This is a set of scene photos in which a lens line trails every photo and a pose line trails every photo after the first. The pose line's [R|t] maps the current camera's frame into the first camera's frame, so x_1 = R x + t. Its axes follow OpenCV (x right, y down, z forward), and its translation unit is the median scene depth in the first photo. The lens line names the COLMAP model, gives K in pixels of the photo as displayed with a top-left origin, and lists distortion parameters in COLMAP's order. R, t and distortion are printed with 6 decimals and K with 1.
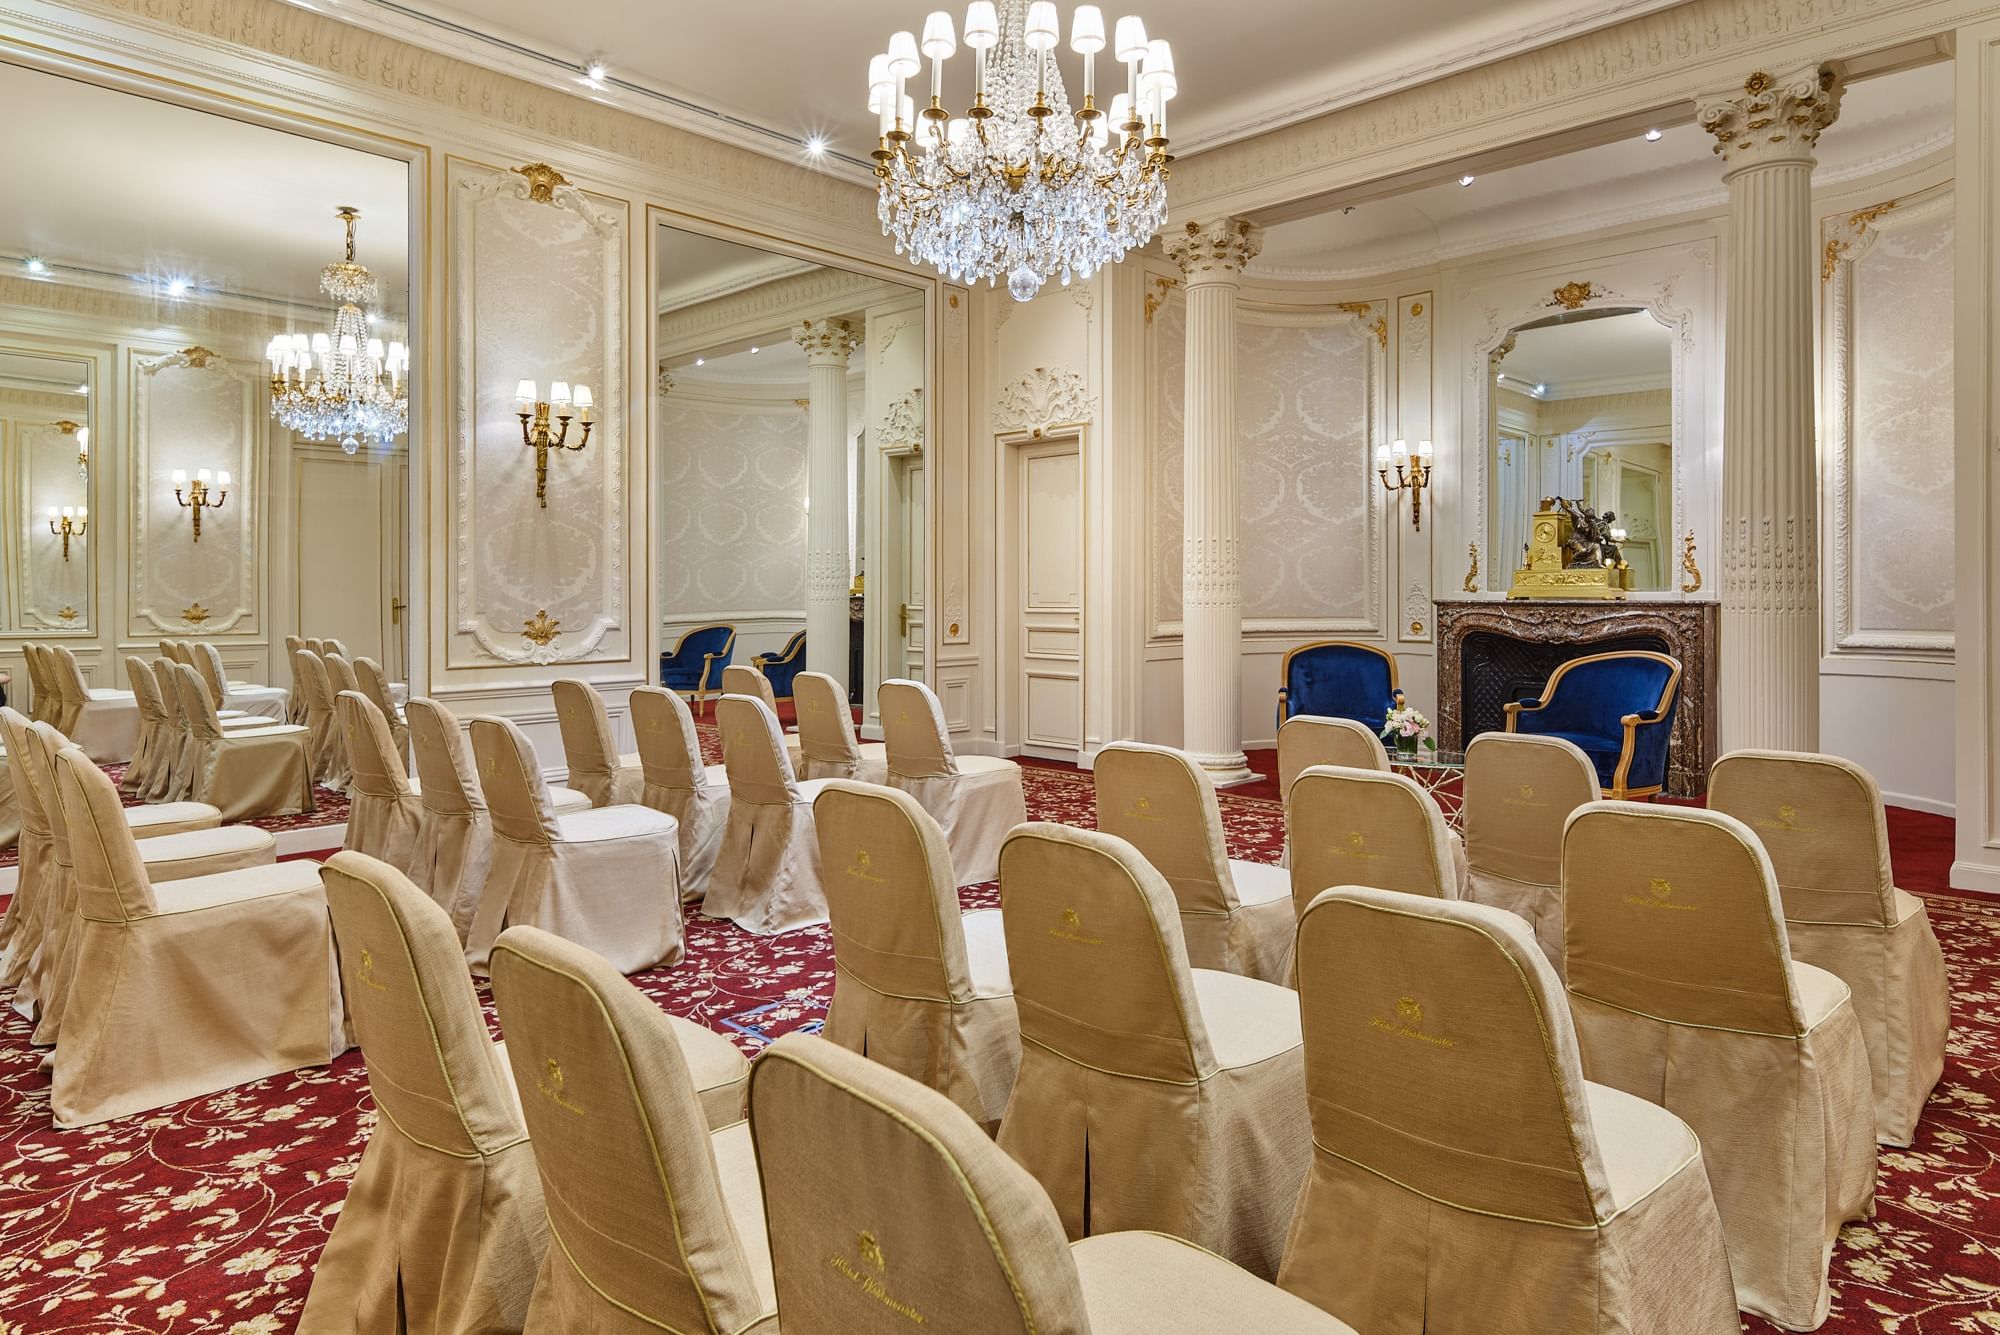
lens RADIAL K [[1181.3, 0, 996.6], [0, 1181.3, 599.2], [0, 0, 1]] dist [-0.024473, 0.034576]
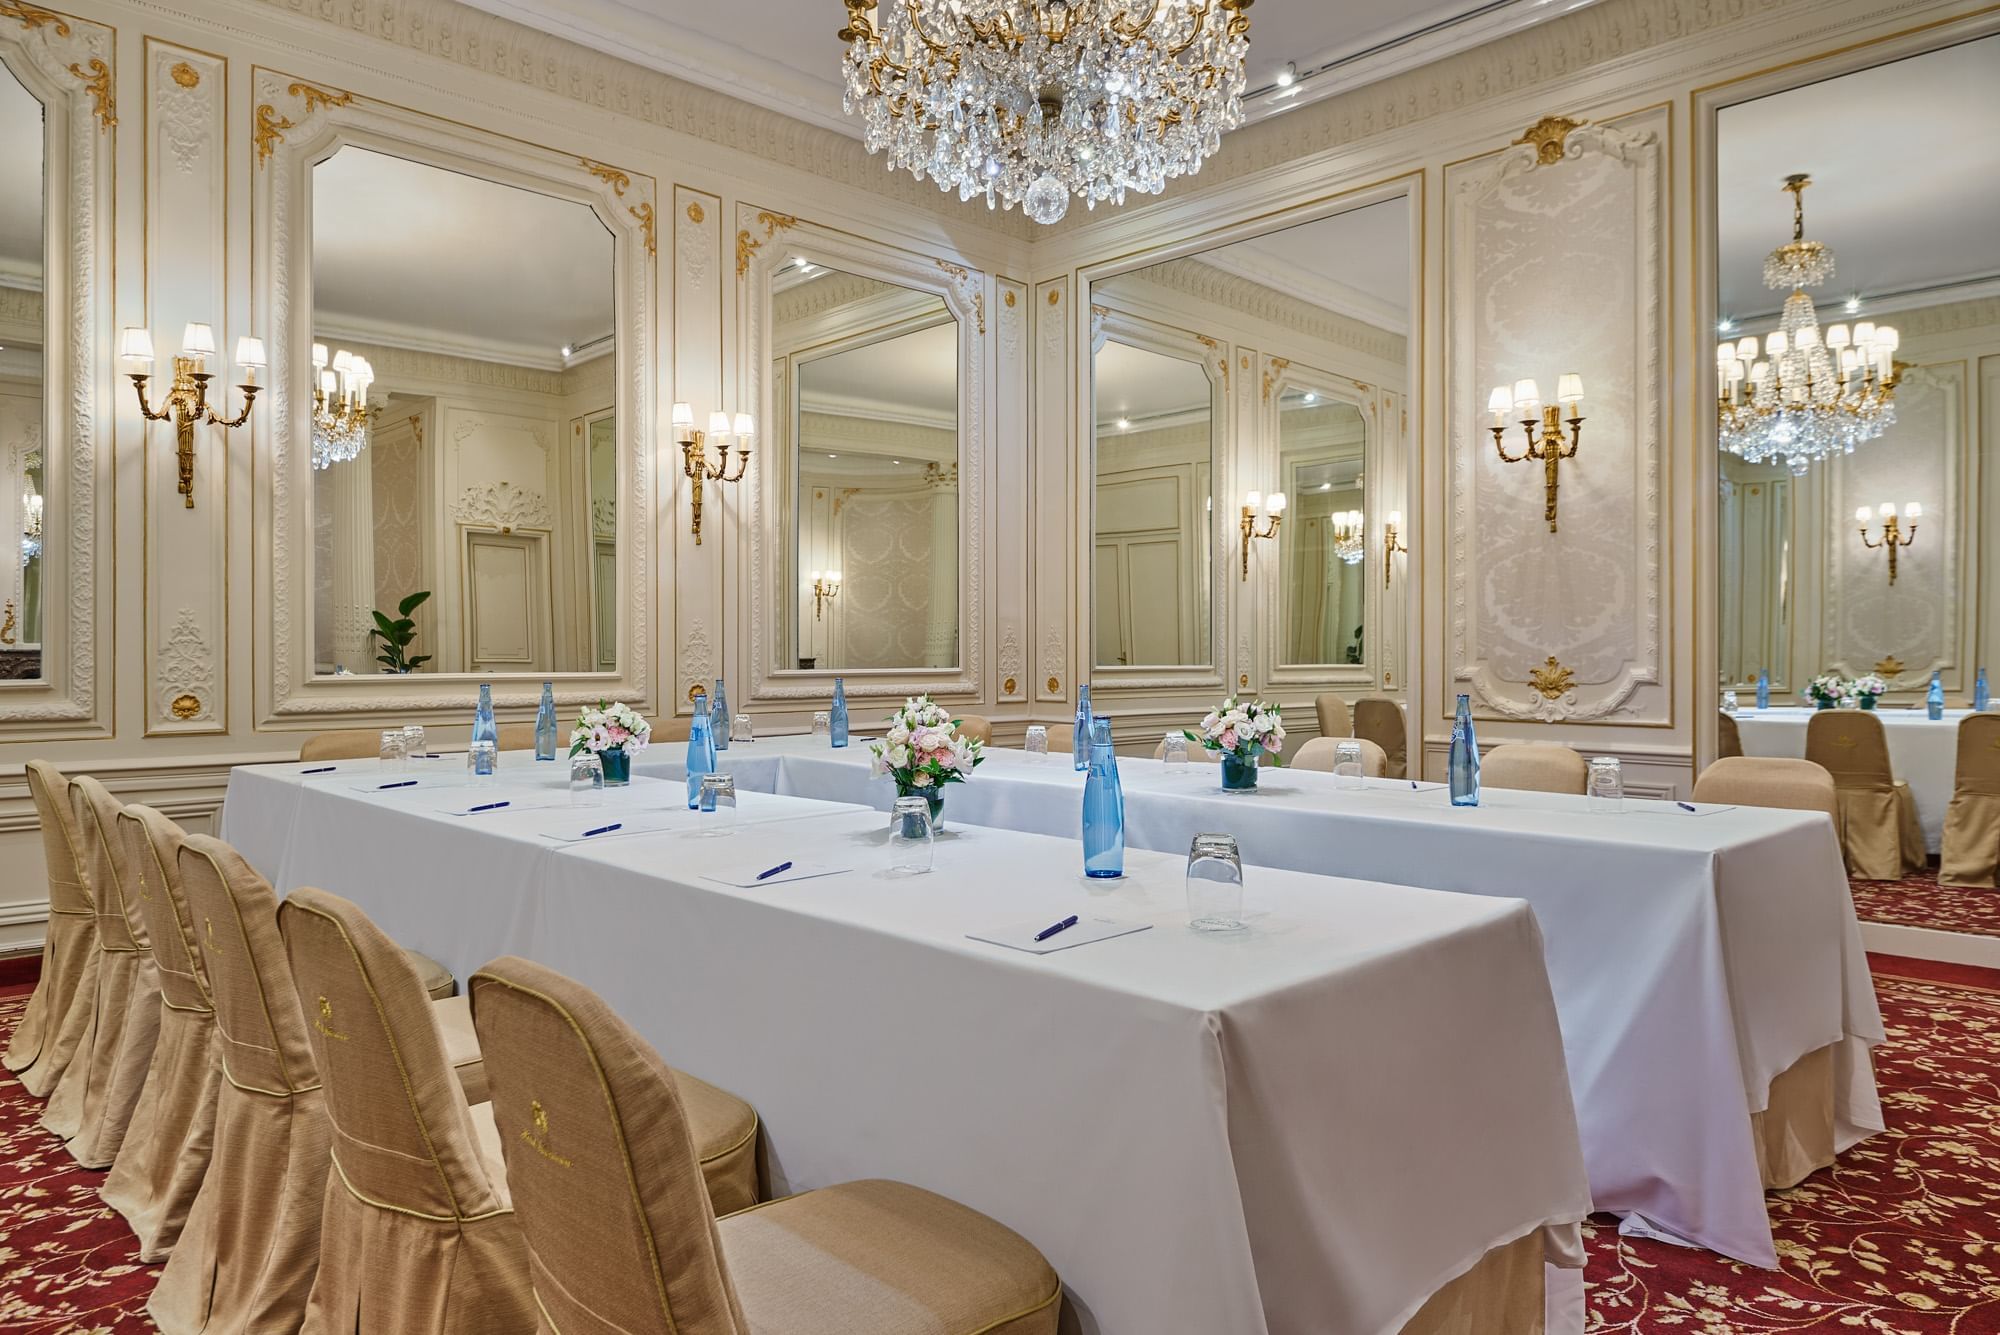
lens RADIAL K [[1290.4, 0, 1000.0], [0, 1290.4, 667.5], [0, 0, 1]] dist [0.001041, -0.012894]
pose [[-0.027986, 0.010726, -0.999551, 0.528725], [-0.005376, 0.999926, 0.010880, 0.009237], [0.999594, 0.005678, -0.027927, 0.634070]]
